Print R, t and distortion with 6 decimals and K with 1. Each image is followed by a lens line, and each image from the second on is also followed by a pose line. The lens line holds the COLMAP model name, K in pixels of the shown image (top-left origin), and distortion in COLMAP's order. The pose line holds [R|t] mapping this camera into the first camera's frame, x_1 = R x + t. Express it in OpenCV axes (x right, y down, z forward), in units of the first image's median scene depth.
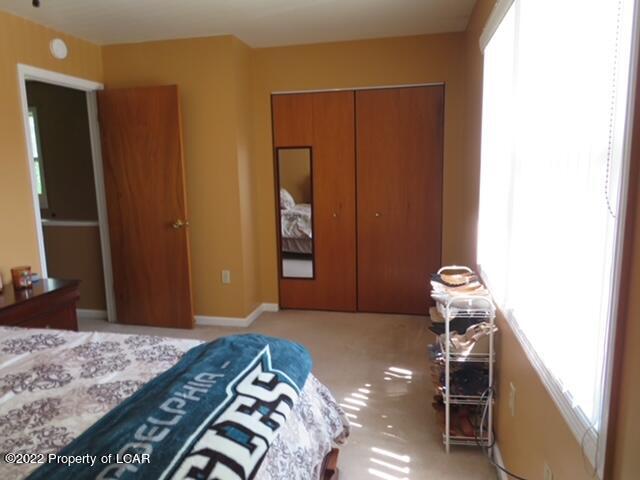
lens RADIAL K [[462.4, 0, 320.0], [0, 462.4, 240.0], [0, 0, 1]] dist [-0.003518, -0.002754]
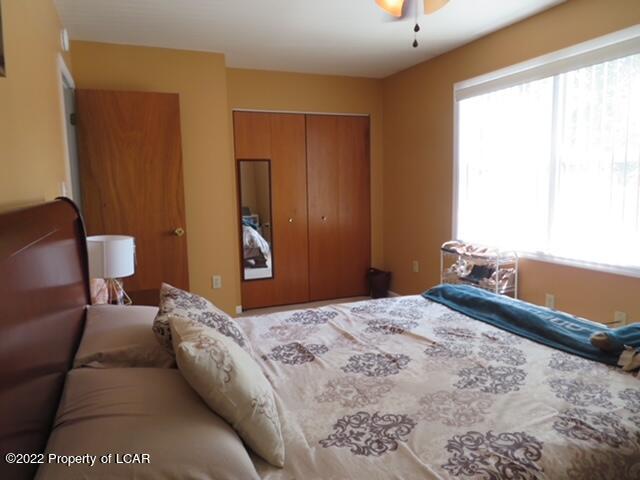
lens RADIAL K [[462.4, 0, 320.0], [0, 462.4, 240.0], [0, 0, 1]] dist [-0.003518, -0.002754]
pose [[0.817415, -0.064444, 0.572433, -0.628894], [0.092403, 0.995523, -0.019873, 0.029567], [-0.568590, 0.069139, 0.819710, 0.018489]]
